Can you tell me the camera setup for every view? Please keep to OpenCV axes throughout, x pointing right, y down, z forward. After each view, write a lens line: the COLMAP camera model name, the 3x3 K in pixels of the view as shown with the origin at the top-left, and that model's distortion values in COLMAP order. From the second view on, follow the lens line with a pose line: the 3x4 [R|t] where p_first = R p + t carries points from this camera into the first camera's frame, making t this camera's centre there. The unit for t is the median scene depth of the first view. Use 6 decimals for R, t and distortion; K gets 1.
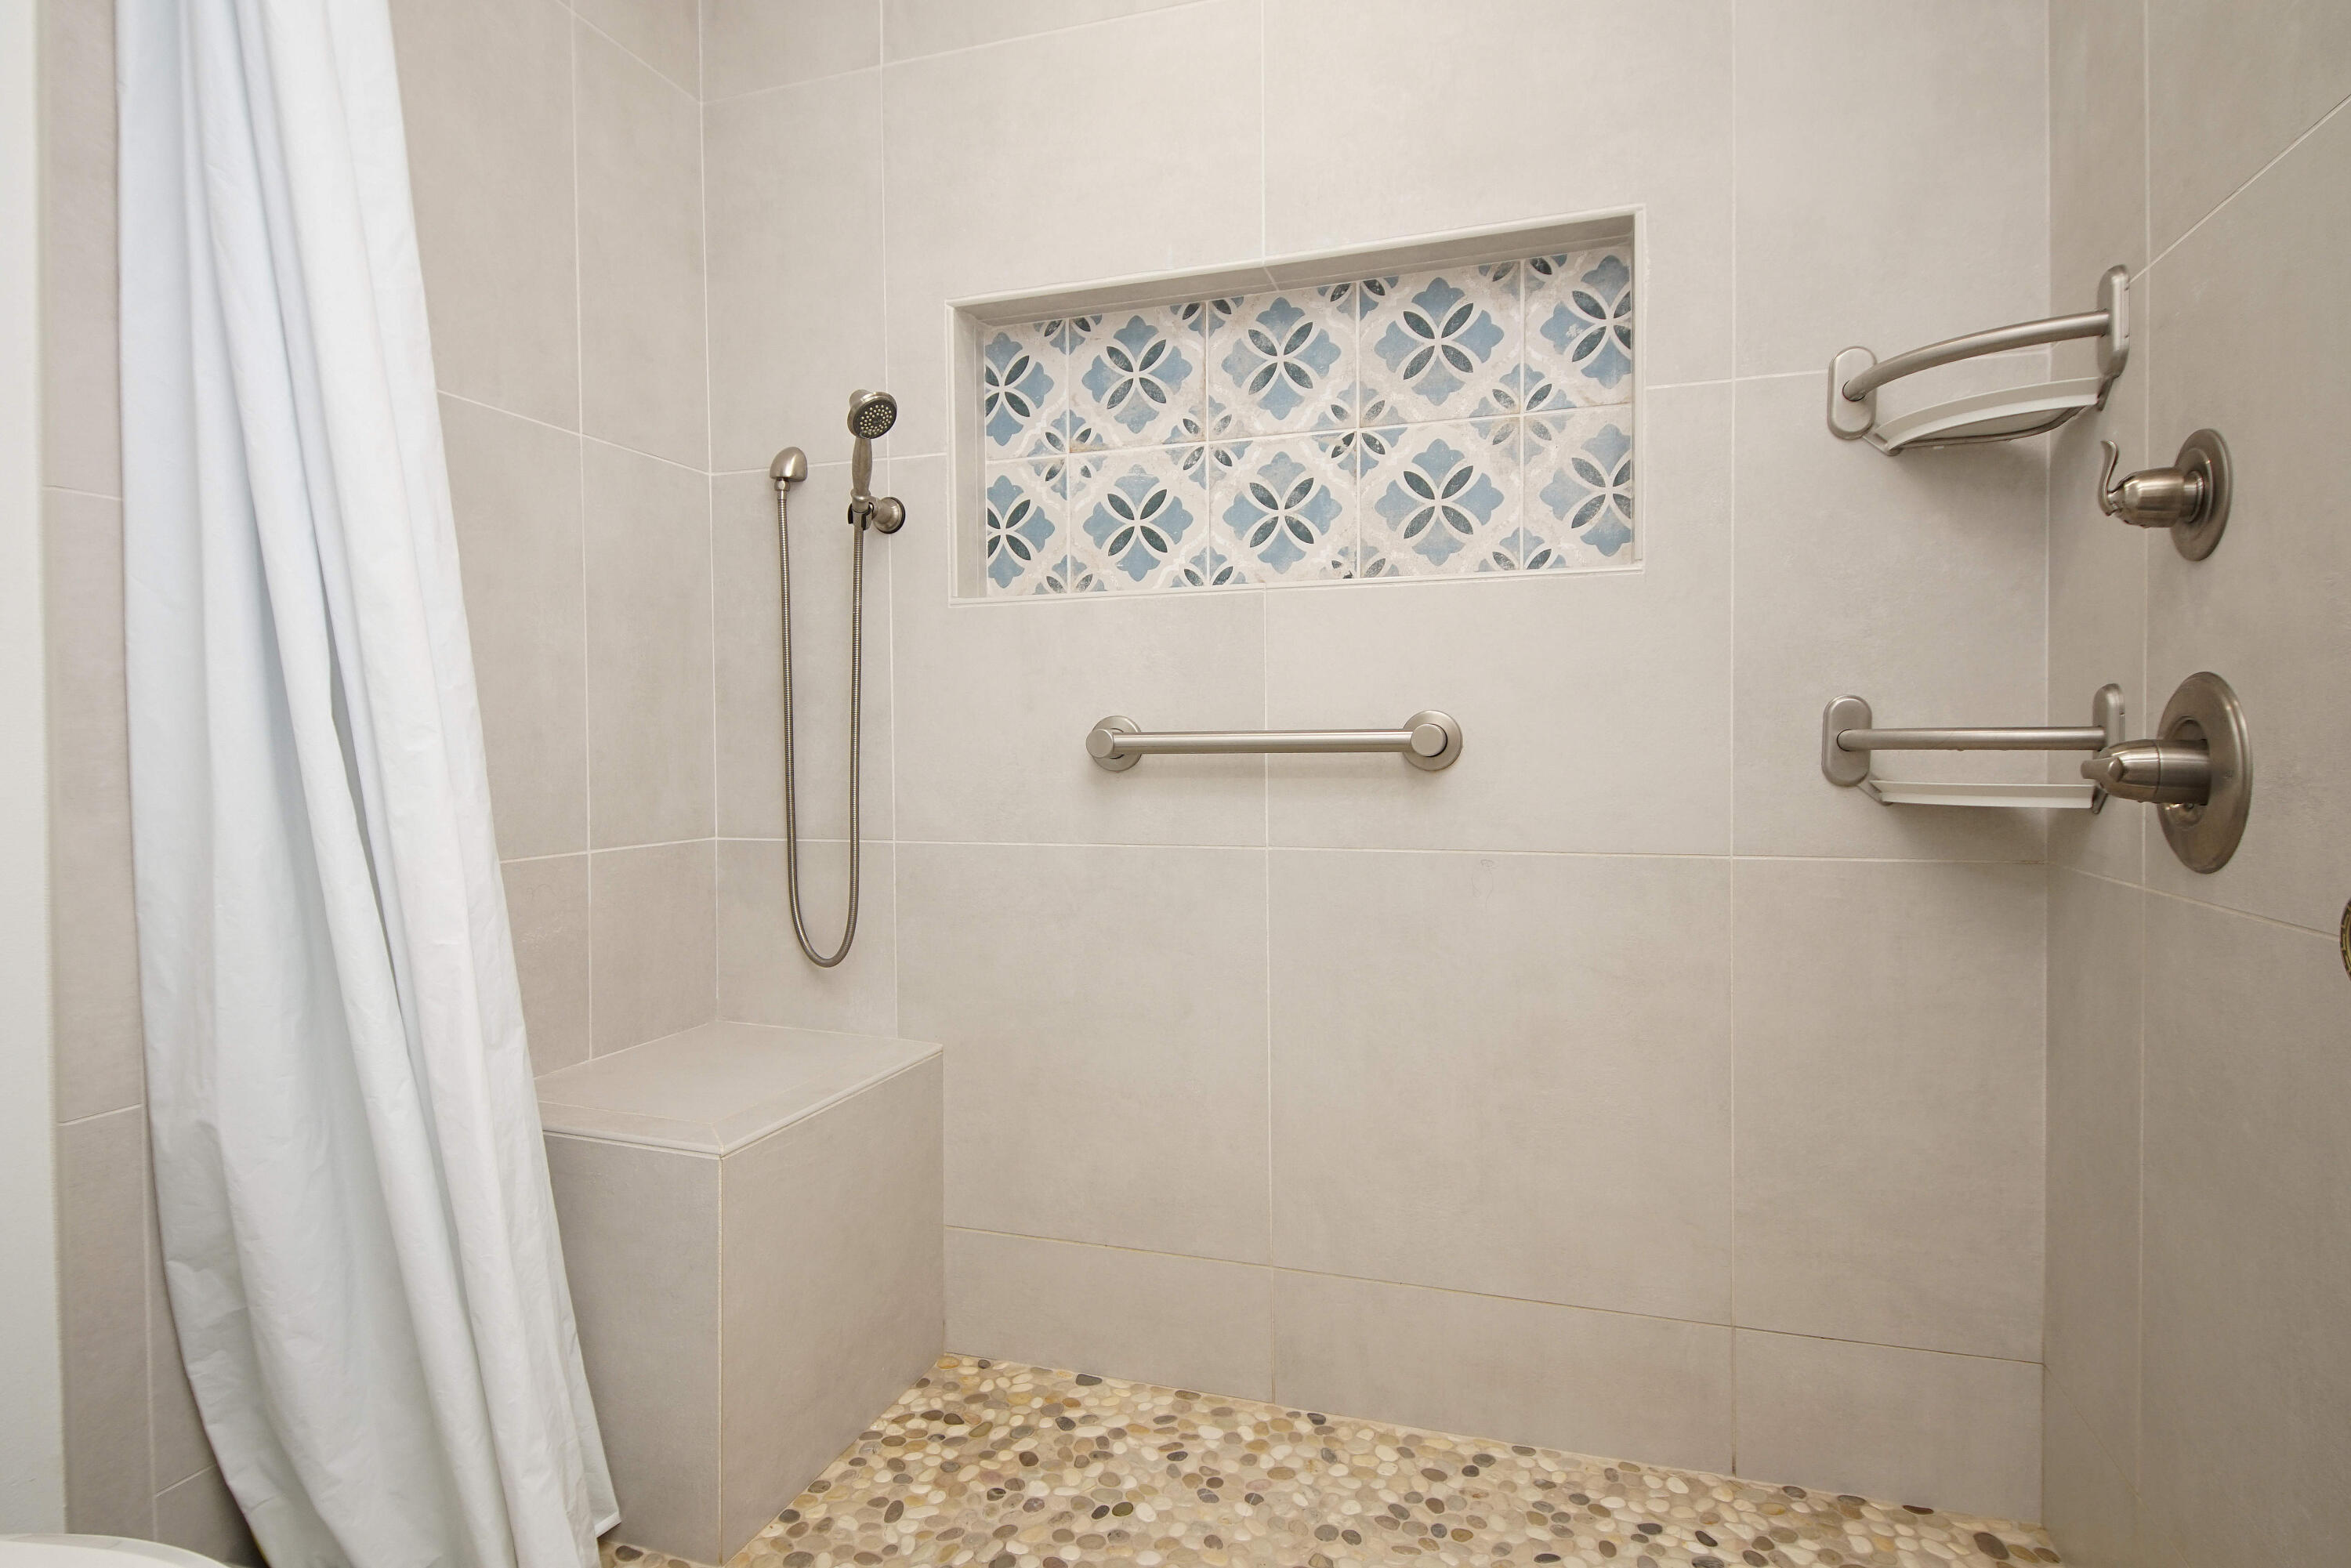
lens RADIAL K [[1251.4, 0, 1146.2], [0, 1251.4, 770.9], [0, 0, 1]] dist [0.032434, -0.034054]
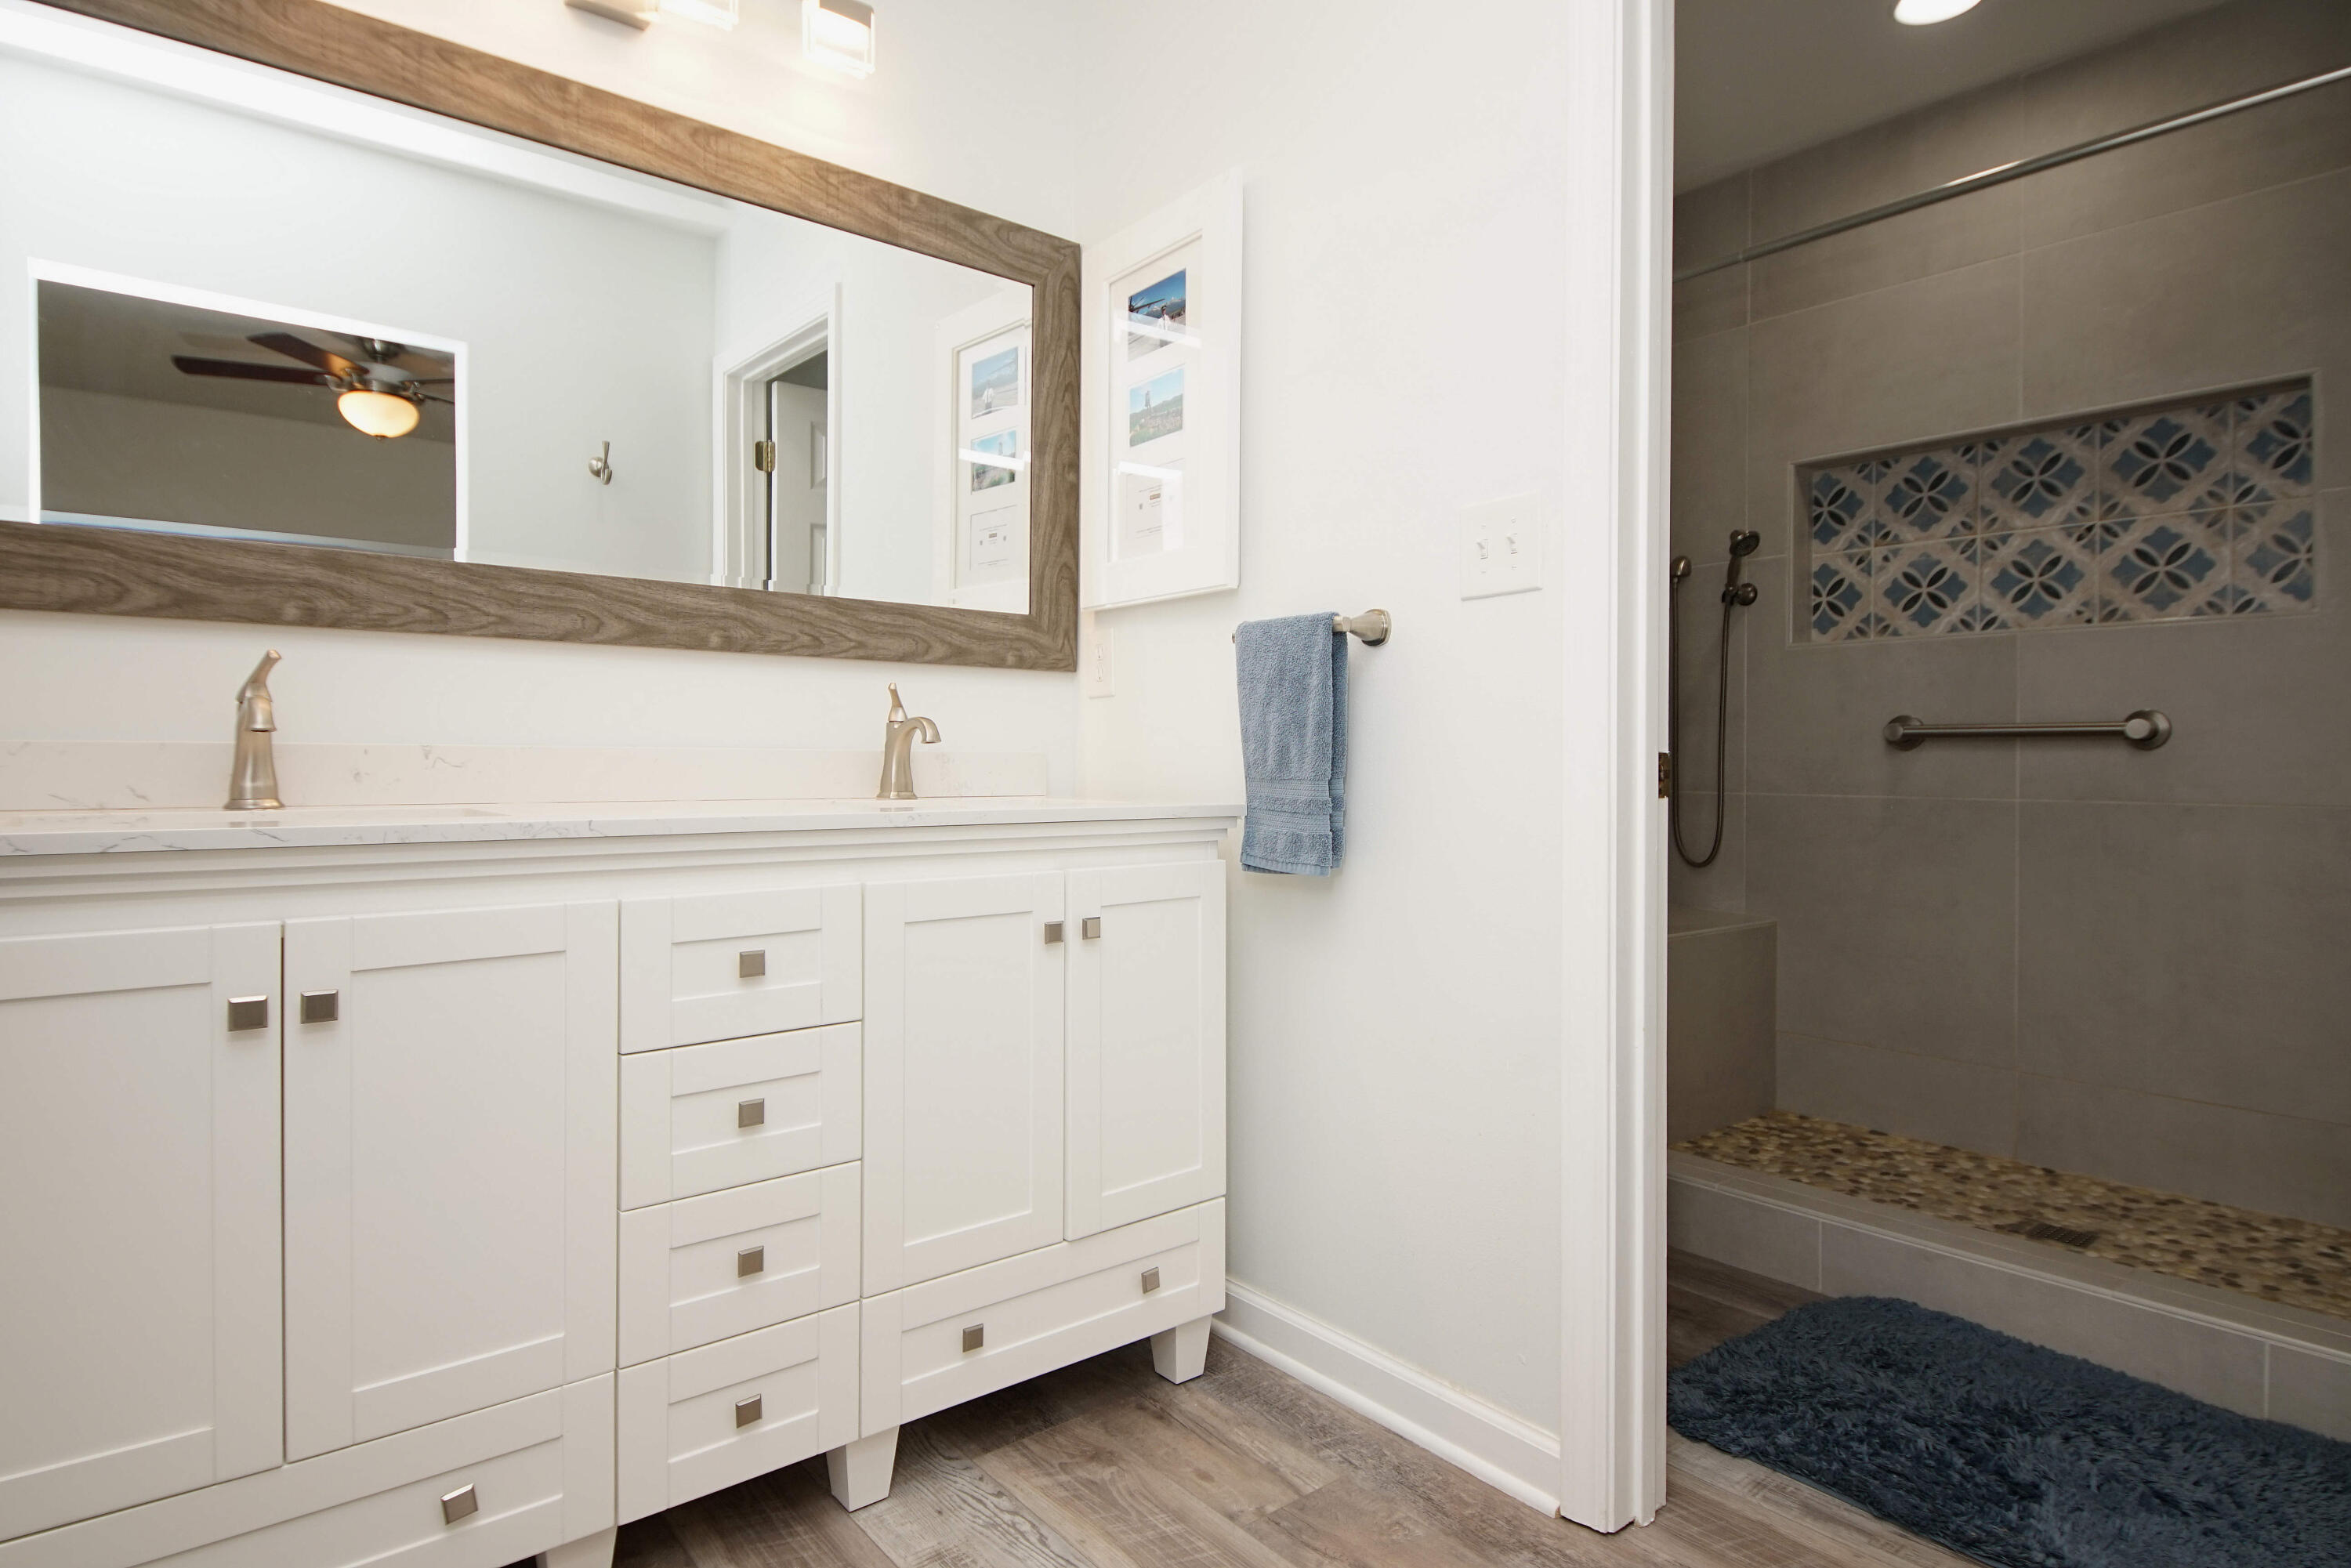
lens RADIAL K [[1251.4, 0, 1146.2], [0, 1251.4, 770.9], [0, 0, 1]] dist [0.032434, -0.034054]
pose [[0.838528, 0.015375, -0.544641, 0.042580], [-0.017055, 0.999853, 0.001968, 0.042070], [0.544591, 0.007639, 0.838667, -0.907098]]
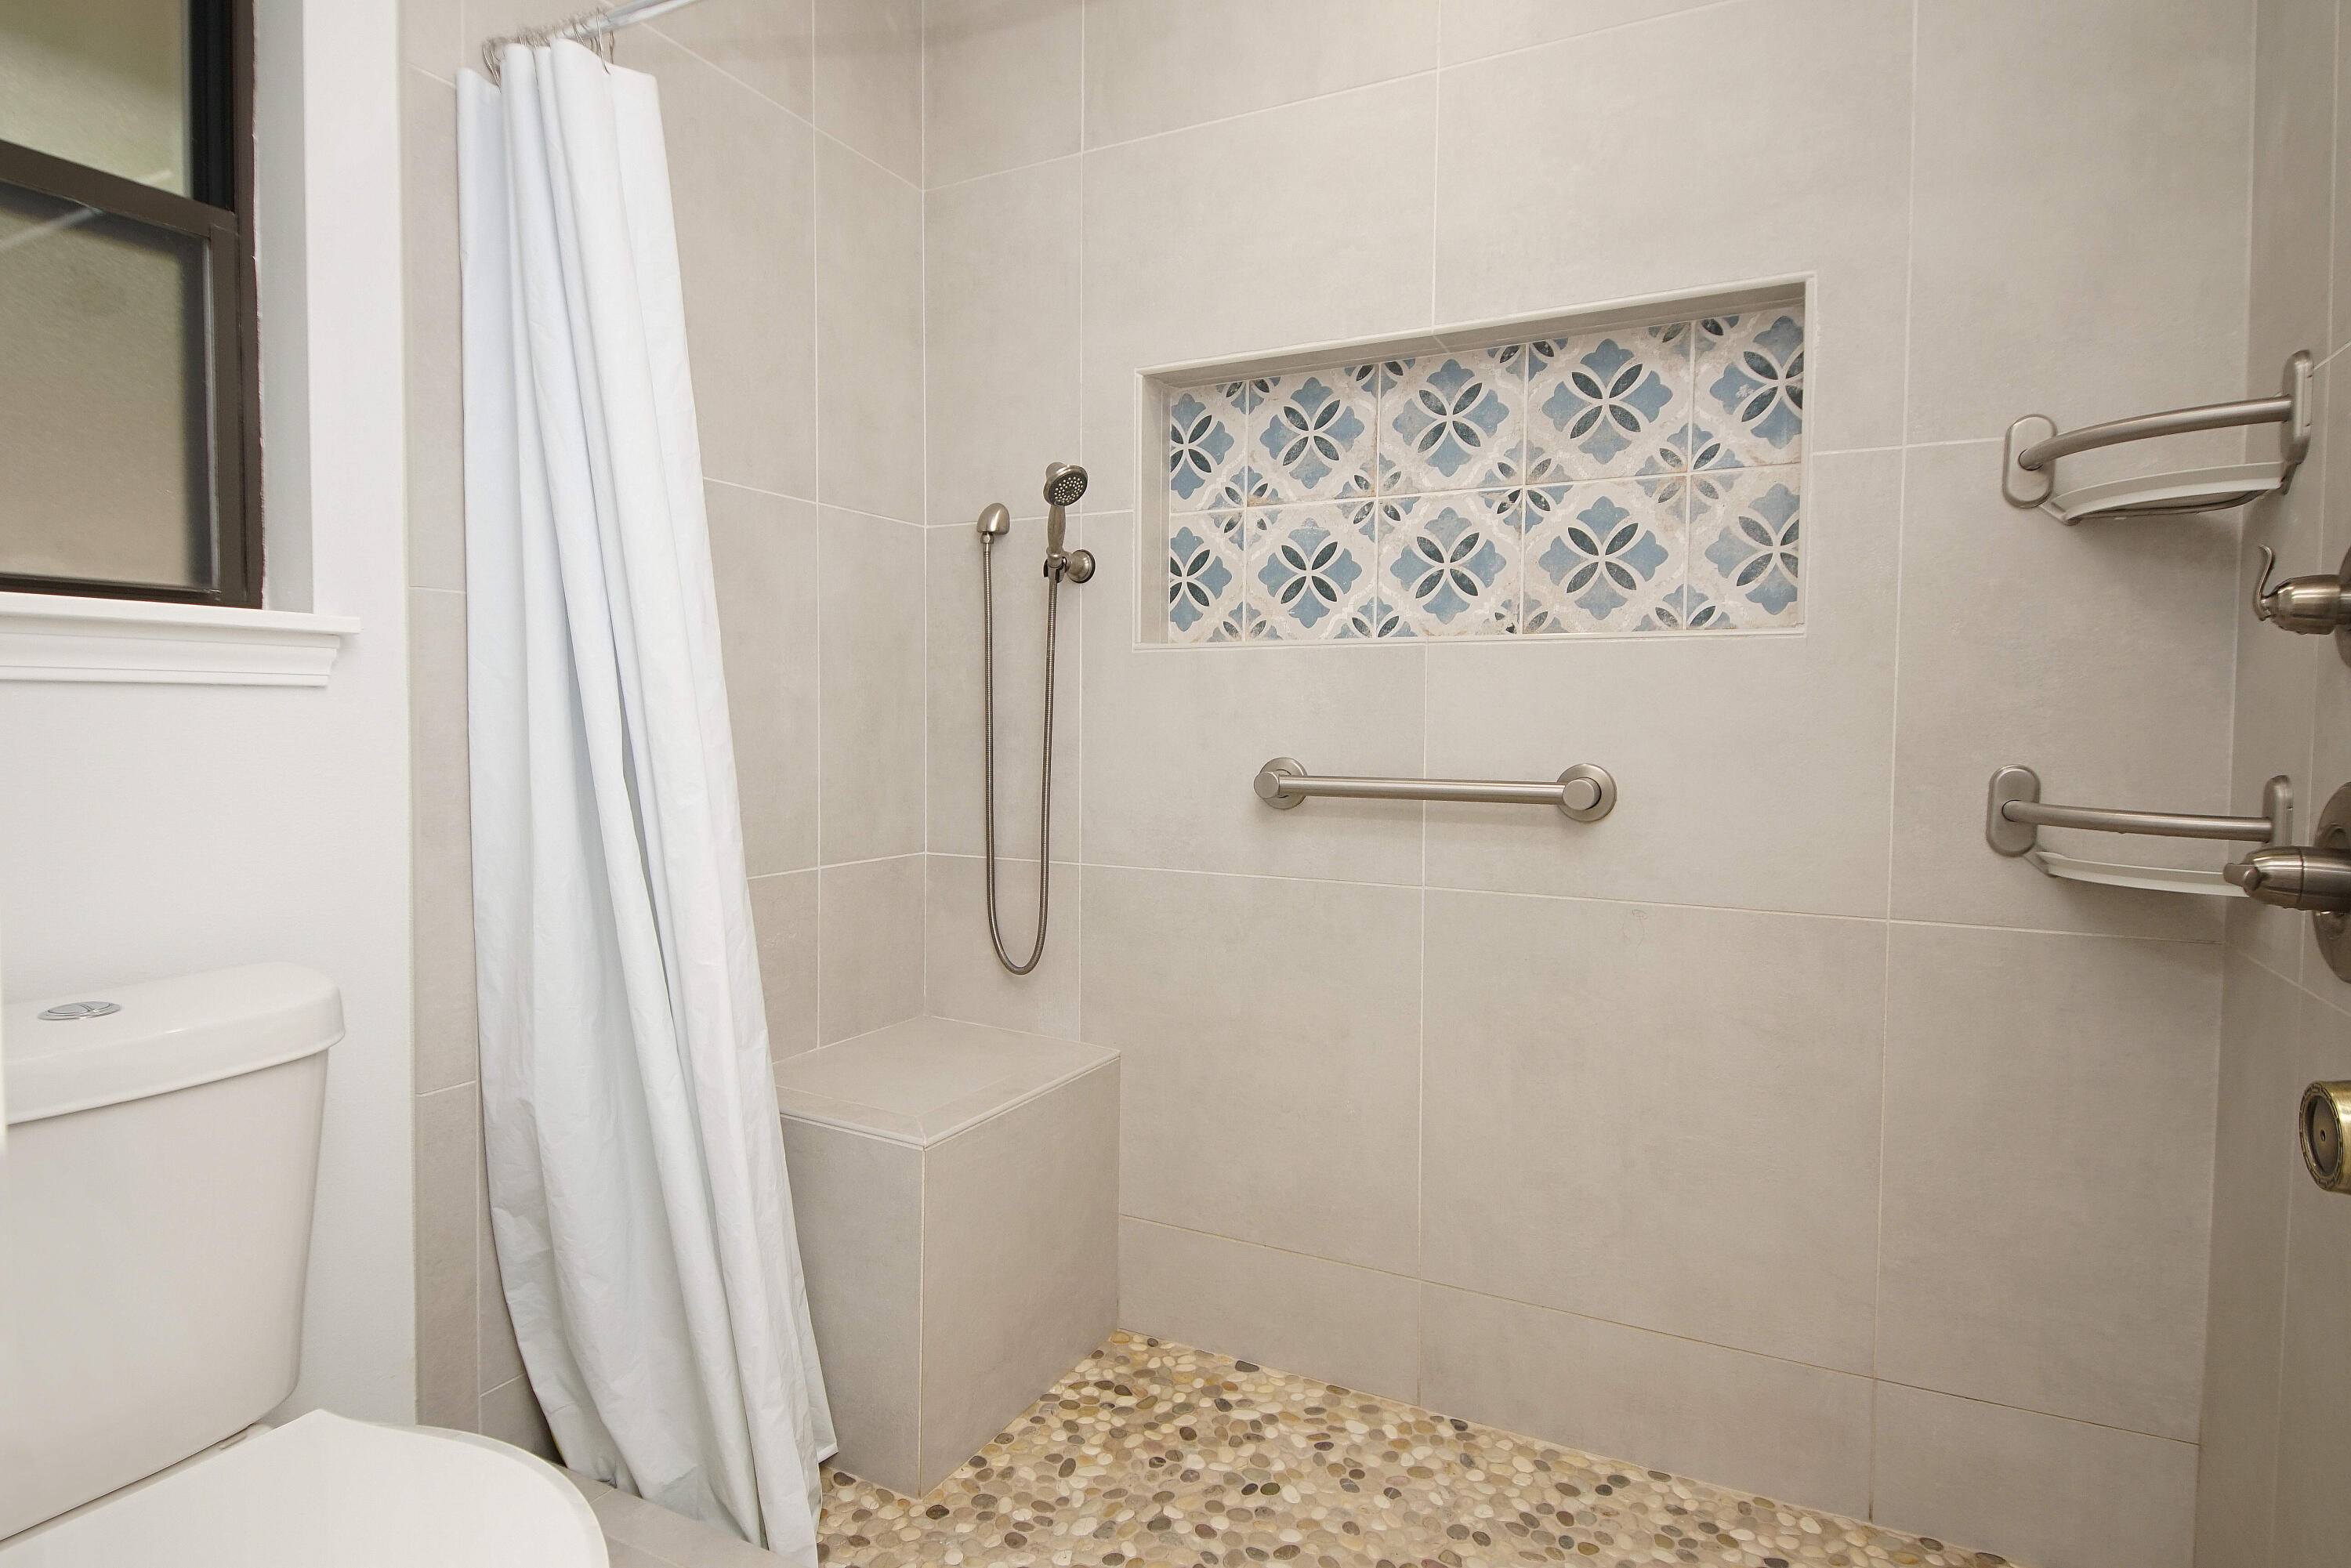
lens RADIAL K [[1251.4, 0, 1146.2], [0, 1251.4, 770.9], [0, 0, 1]] dist [0.032434, -0.034054]
pose [[0.987235, 0.021833, -0.157765, 0.030842], [-0.018432, 0.999566, 0.022987, -0.057603], [0.158198, -0.019786, 0.987209, -0.082026]]
